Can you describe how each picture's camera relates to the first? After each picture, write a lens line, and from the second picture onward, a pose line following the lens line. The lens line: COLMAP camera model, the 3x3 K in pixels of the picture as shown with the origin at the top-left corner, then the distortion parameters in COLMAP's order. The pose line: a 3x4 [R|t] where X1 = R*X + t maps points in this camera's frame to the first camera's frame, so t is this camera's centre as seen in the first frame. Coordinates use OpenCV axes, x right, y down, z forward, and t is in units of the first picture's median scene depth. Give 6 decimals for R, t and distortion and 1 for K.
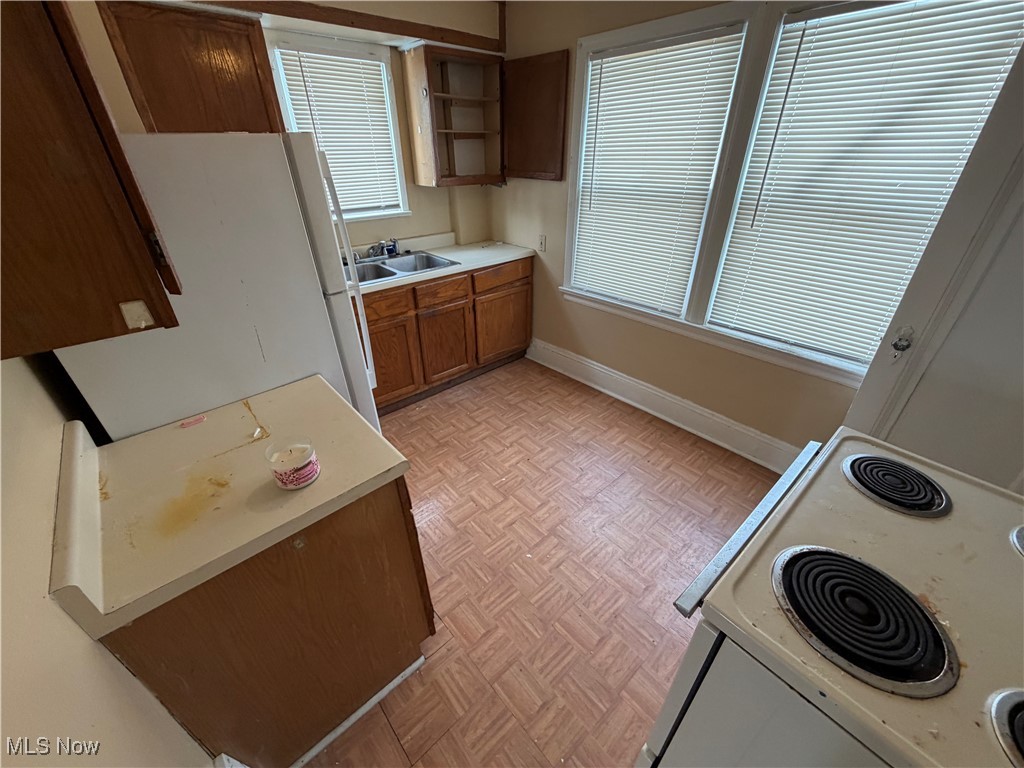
lens RADIAL K [[408.6, 0, 510.4], [0, 408.6, 384.9], [0, 0, 1]] dist [0.000507, 0.000125]
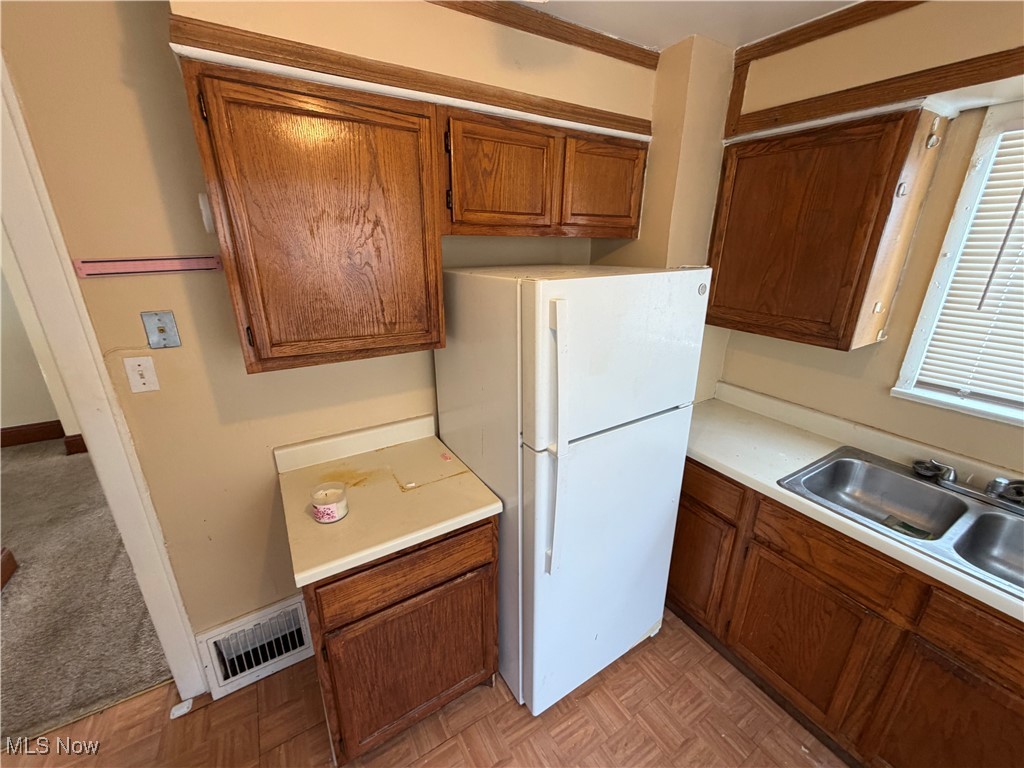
lens RADIAL K [[408.6, 0, 510.9], [0, 408.6, 383.9], [0, 0, 1]] dist [0.000507, 0.000125]
pose [[-0.175722, 0.334239, -0.925962, 0.184584], [-0.500388, 0.779700, 0.376404, -0.359536], [0.847781, 0.529483, 0.030239, 0.504236]]
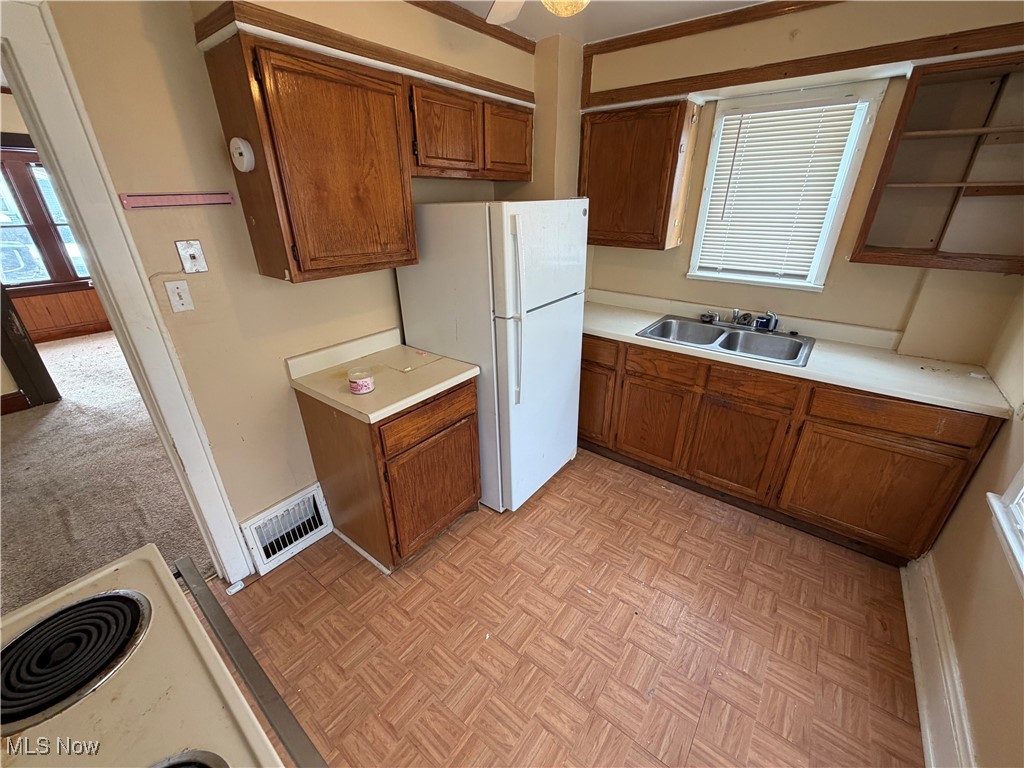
lens RADIAL K [[408.6, 0, 510.8], [0, 408.6, 384.8], [0, 0, 1]] dist [0.000507, 0.000125]
pose [[0.180738, 0.416861, -0.890820, 0.477527], [-0.491677, 0.822733, 0.285244, -0.250756], [0.851814, 0.386442, 0.353660, 0.375453]]
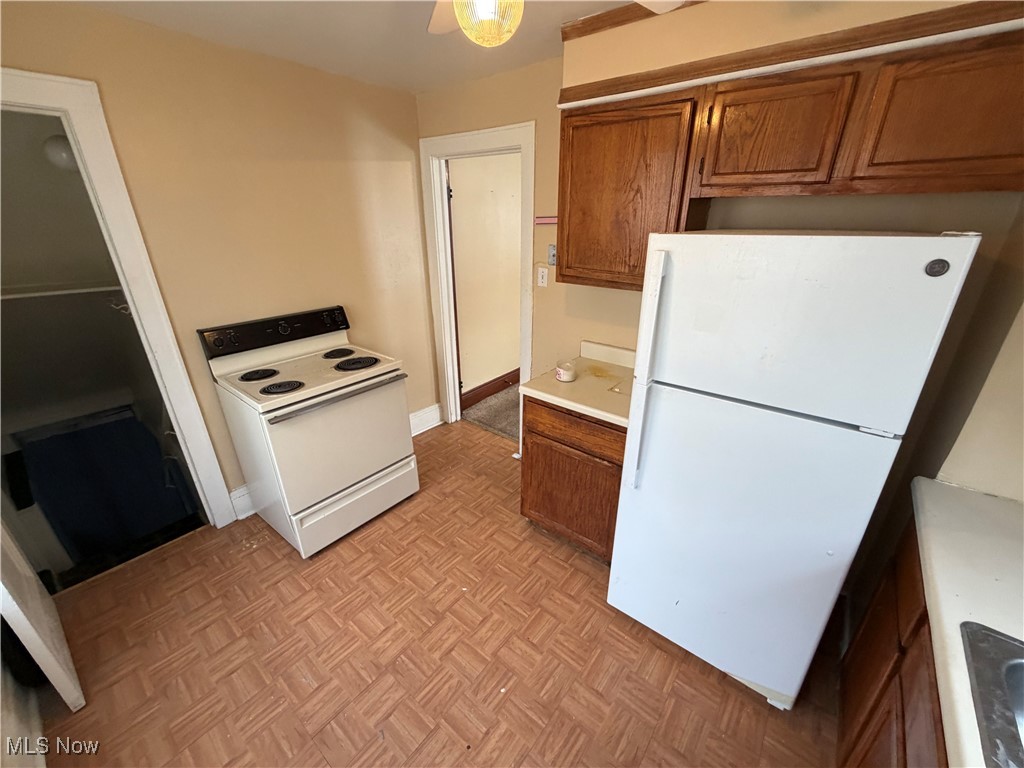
lens RADIAL K [[408.6, 0, 509.4], [0, 408.6, 384.9], [0, 0, 1]] dist [0.000507, 0.000125]
pose [[-0.987226, 0.077799, -0.139040, 0.027141], [-0.065296, 0.598462, 0.798486, -0.585659], [0.145331, 0.797365, -0.585737, 0.914326]]
